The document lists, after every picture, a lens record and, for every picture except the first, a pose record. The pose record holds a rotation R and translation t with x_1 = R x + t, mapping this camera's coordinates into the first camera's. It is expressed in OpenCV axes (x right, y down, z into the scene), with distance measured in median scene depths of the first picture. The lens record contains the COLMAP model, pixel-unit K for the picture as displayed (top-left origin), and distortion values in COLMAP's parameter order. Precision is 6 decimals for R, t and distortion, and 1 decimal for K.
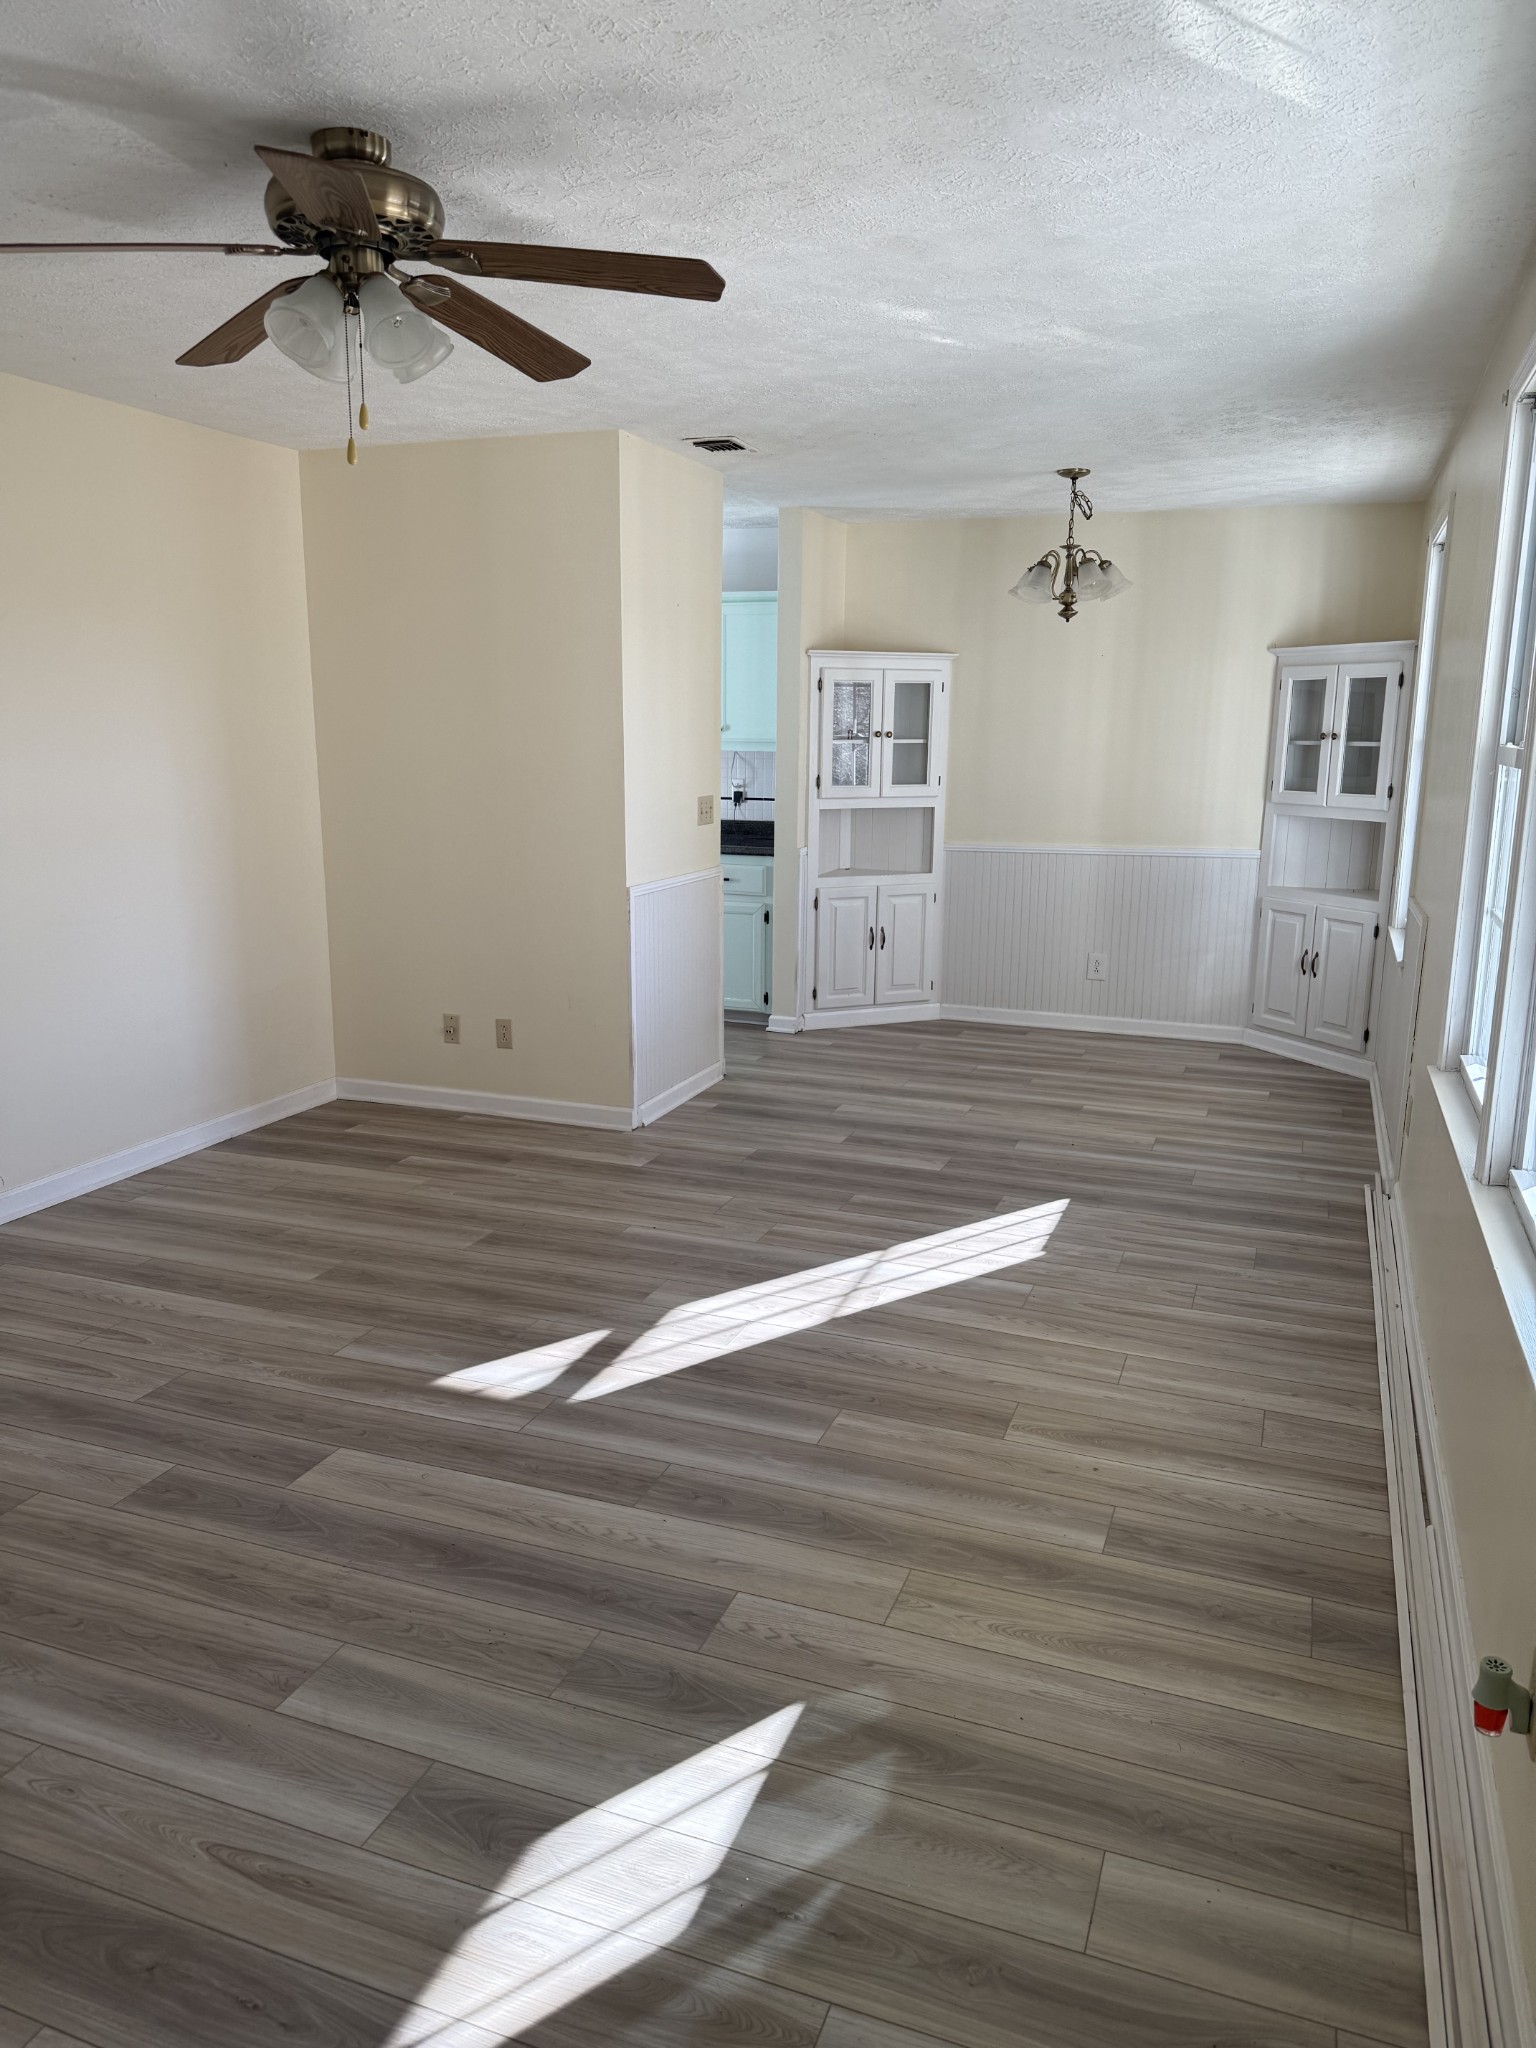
lens RADIAL K [[1451.0, 0, 765.3], [0, 1451.0, 1046.2], [0, 0, 1]] dist [0.093917, -0.091476]
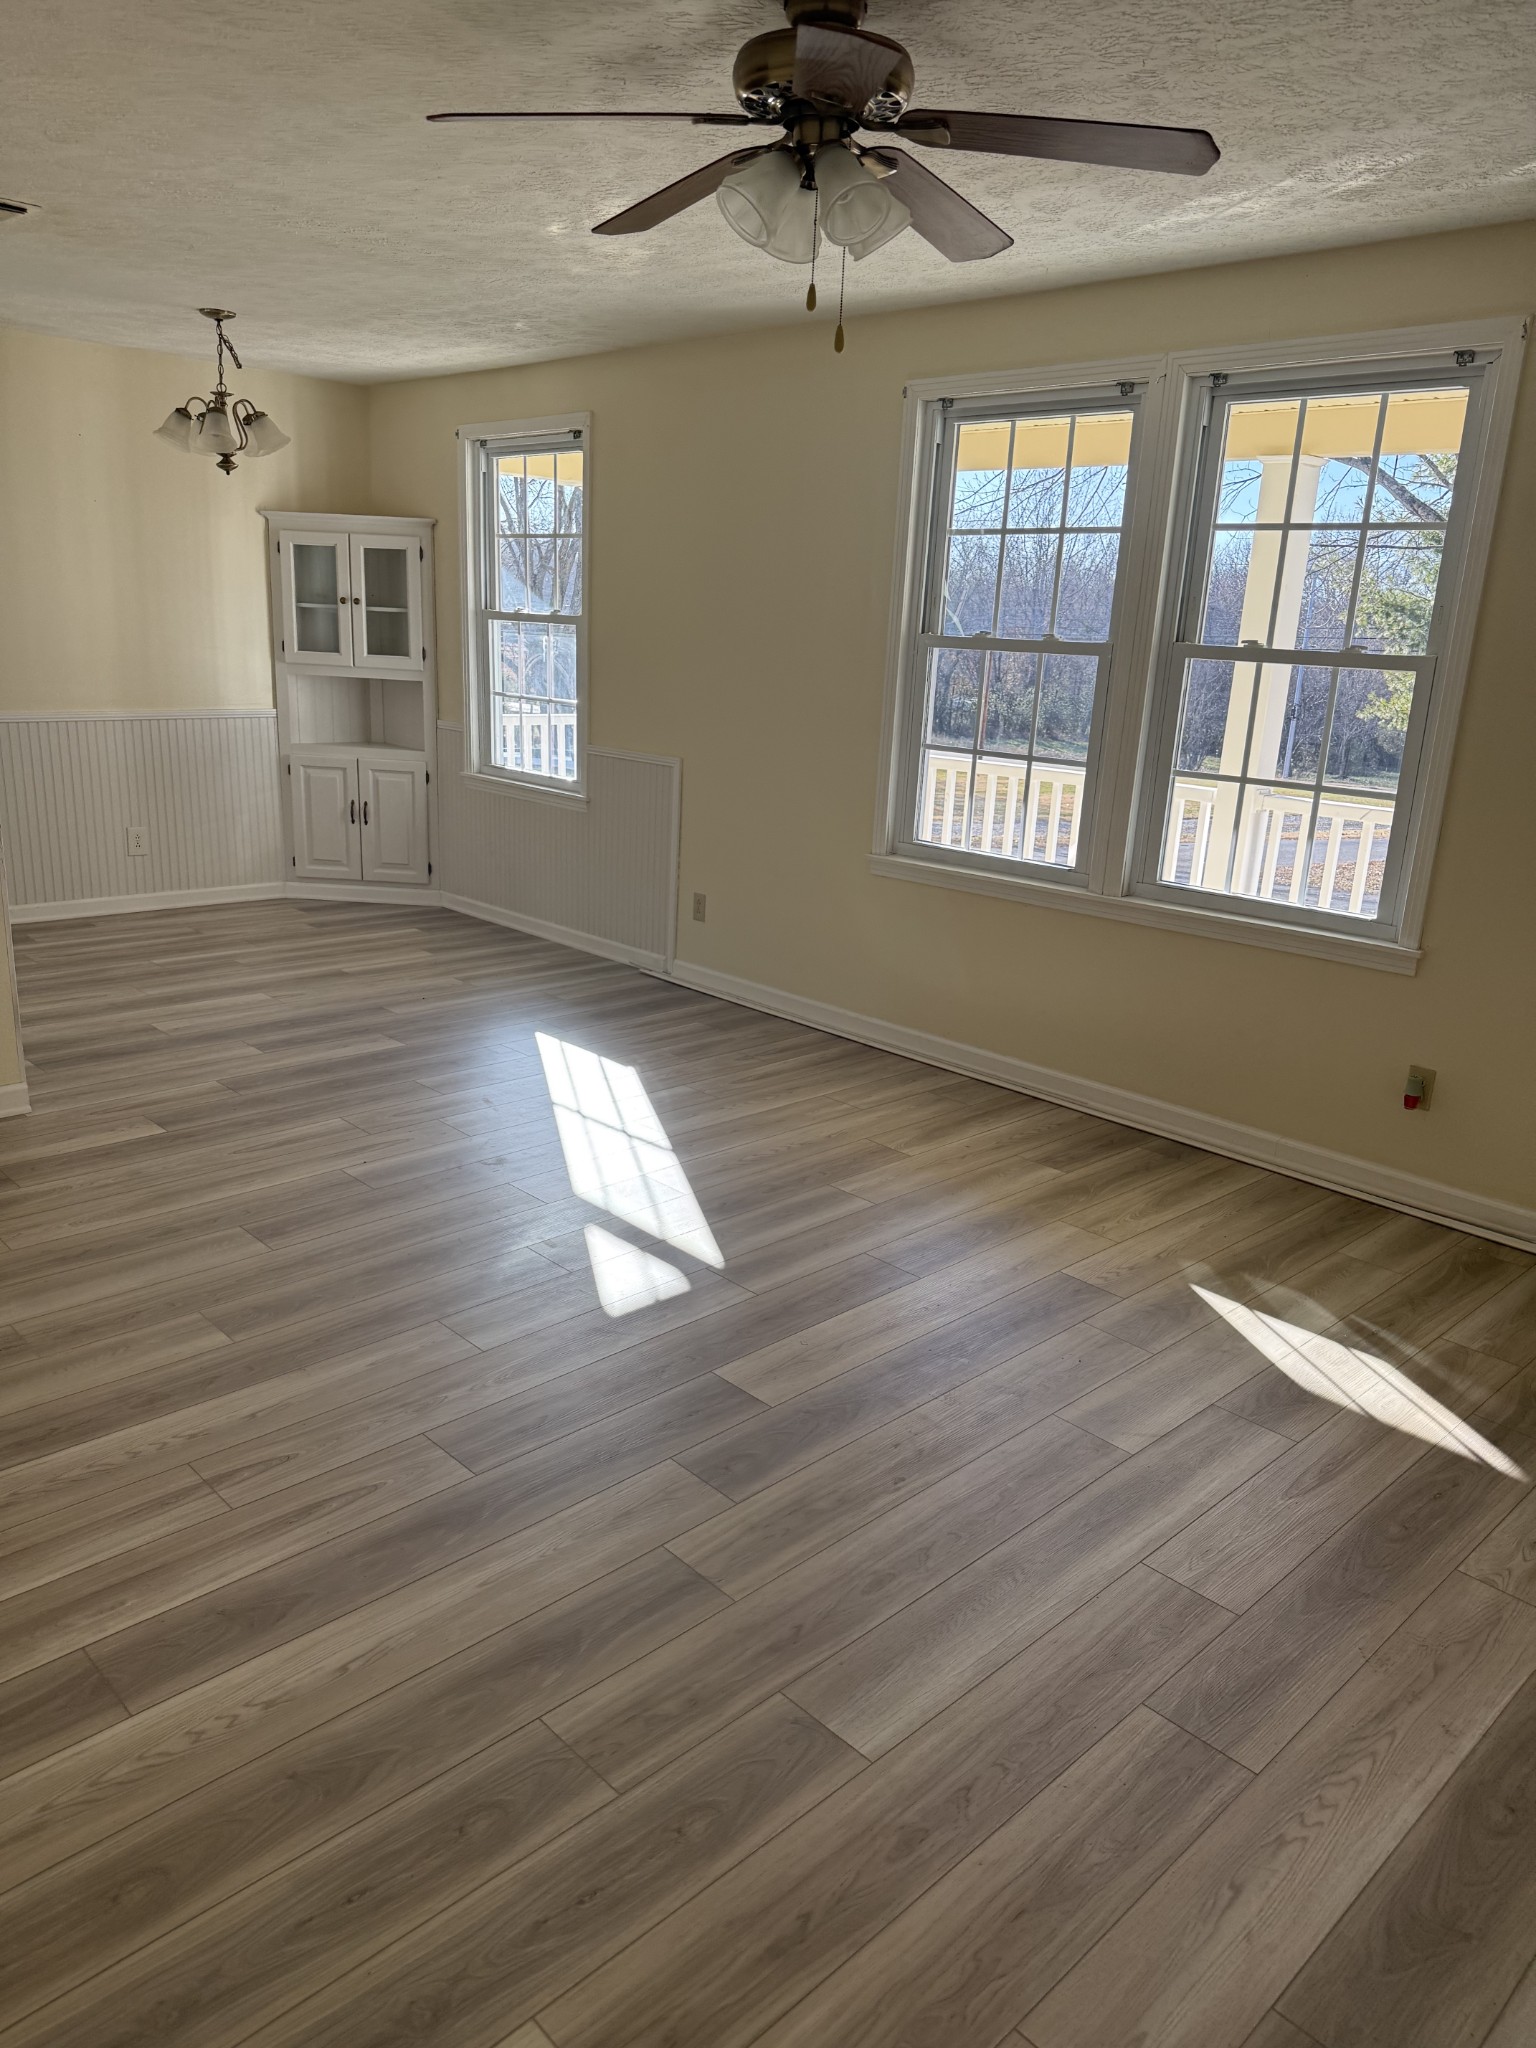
lens RADIAL K [[1458.2, 0, 768.0], [0, 1458.2, 1024.0], [0, 0, 1]] dist [0.128428, -0.191286]
pose [[0.415756, -0.235217, 0.878533, -0.724154], [0.156704, 0.970057, 0.185563, -0.084465], [-0.895874, 0.060521, 0.440166, 0.354897]]
